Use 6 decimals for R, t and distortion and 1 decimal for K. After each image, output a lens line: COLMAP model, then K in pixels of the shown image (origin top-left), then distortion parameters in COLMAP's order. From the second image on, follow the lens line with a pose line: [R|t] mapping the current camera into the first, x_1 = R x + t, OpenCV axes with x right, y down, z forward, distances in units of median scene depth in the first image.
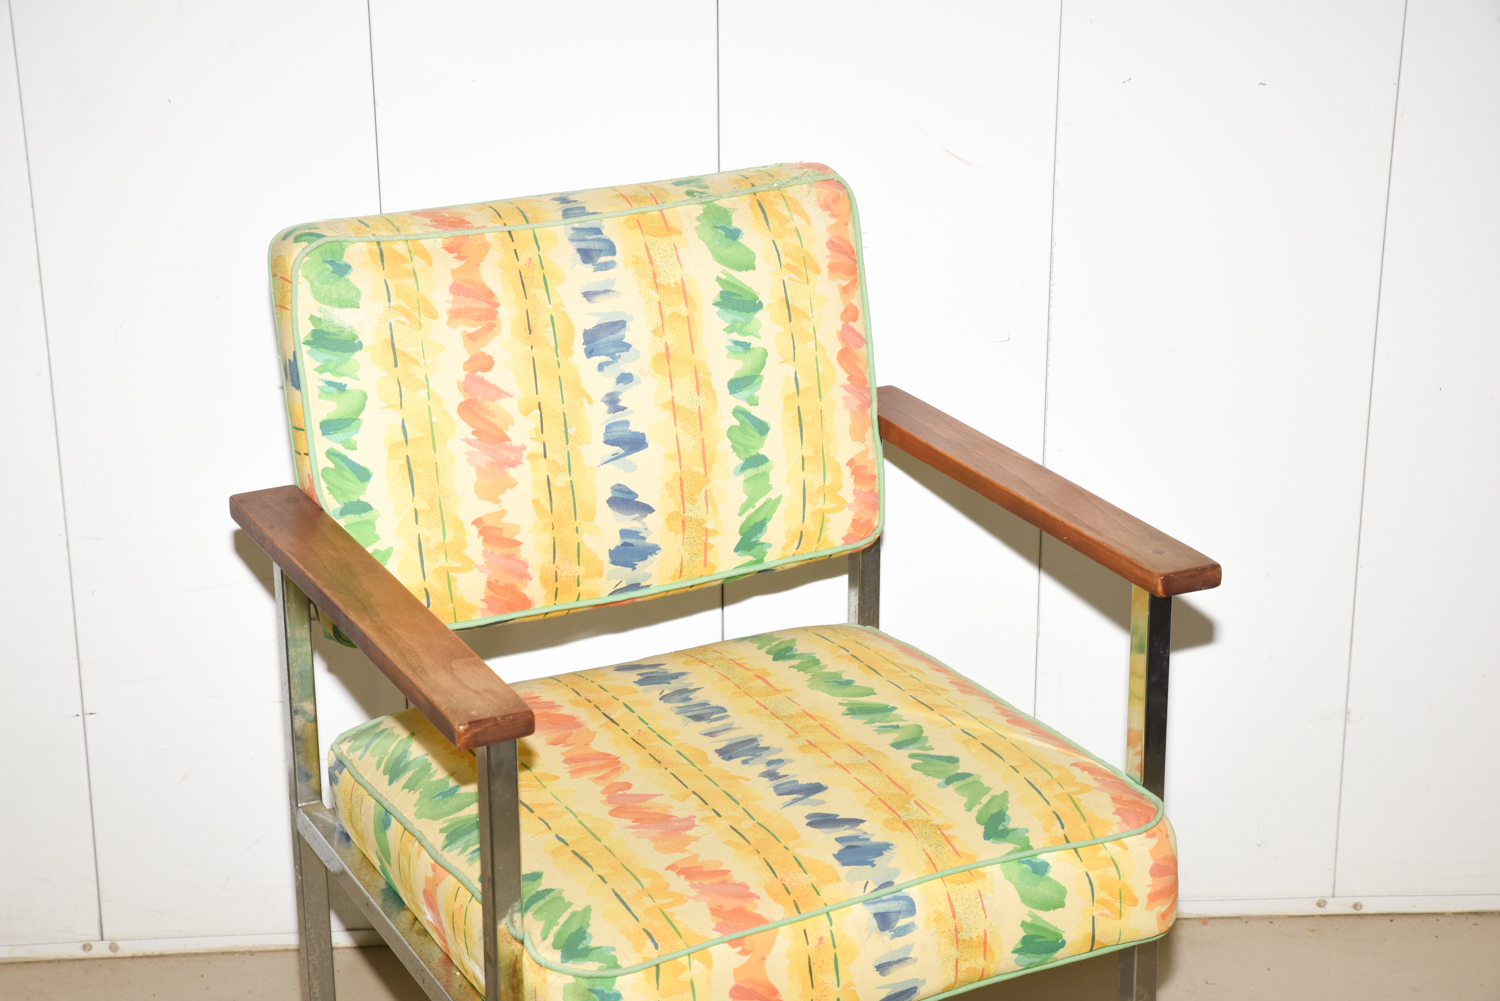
lens RADIAL K [[2744.4, 0, 750.0], [0, 2744.4, 500.5], [0, 0, 1]] dist [0.178856, 0.113976]
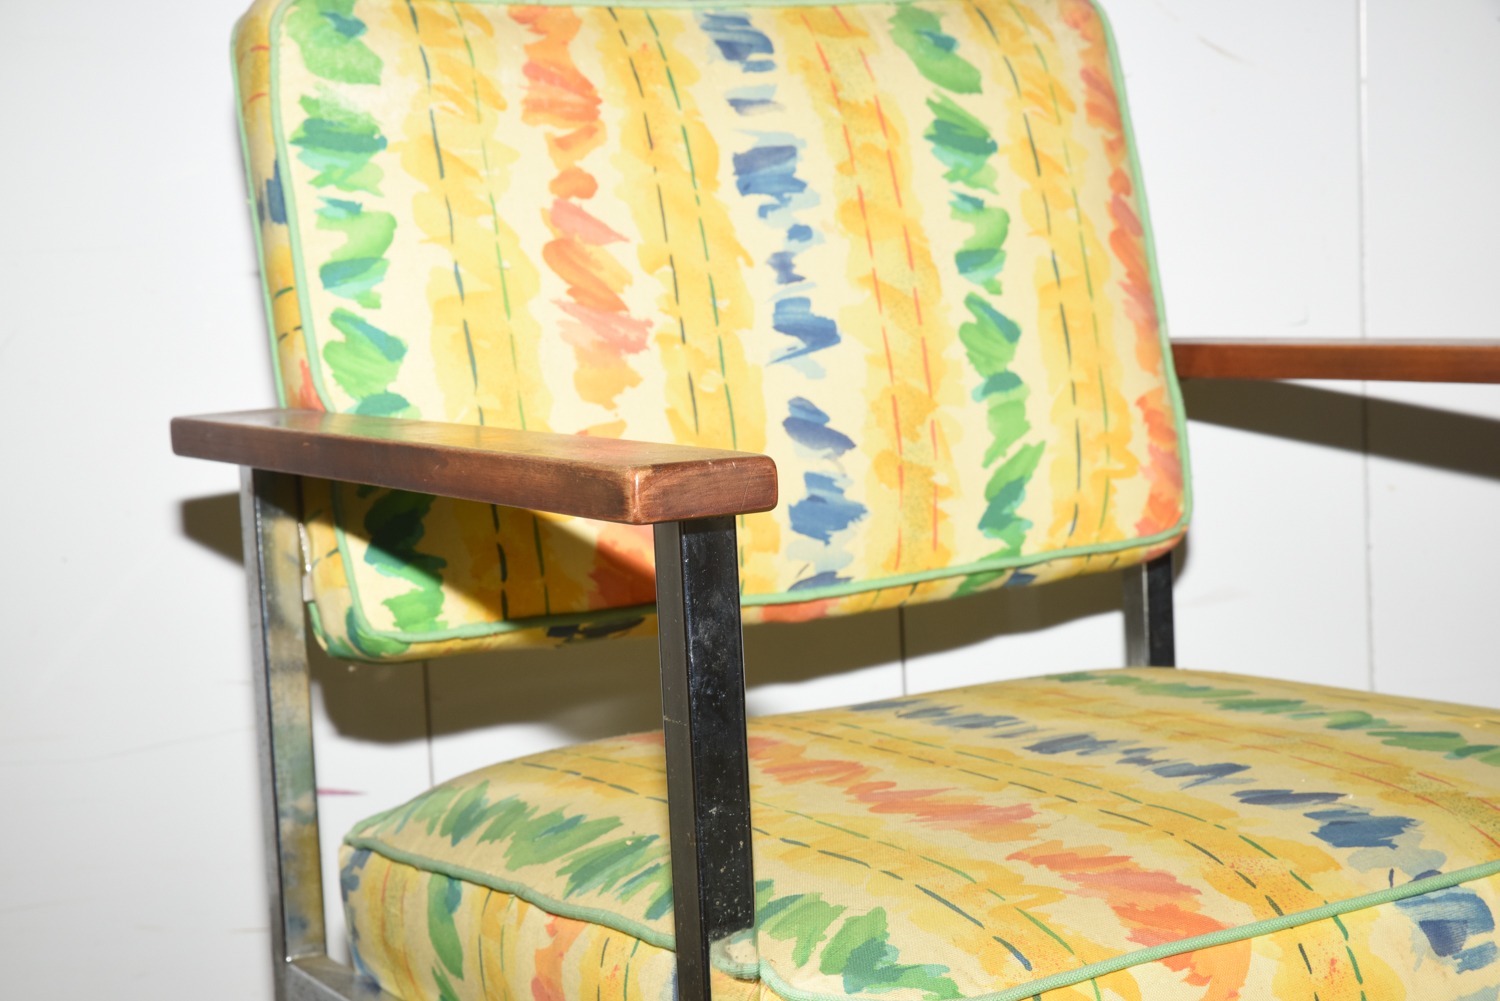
lens RADIAL K [[2634.4, 0, 743.2], [0, 2634.4, 505.7], [0, 0, 1]] dist [0.124527, 0.240346]
pose [[0.998286, -0.048249, 0.033127, -0.085059], [0.054999, 0.966917, -0.249093, 0.172946], [-0.020012, 0.250488, 0.967913, 0.449270]]
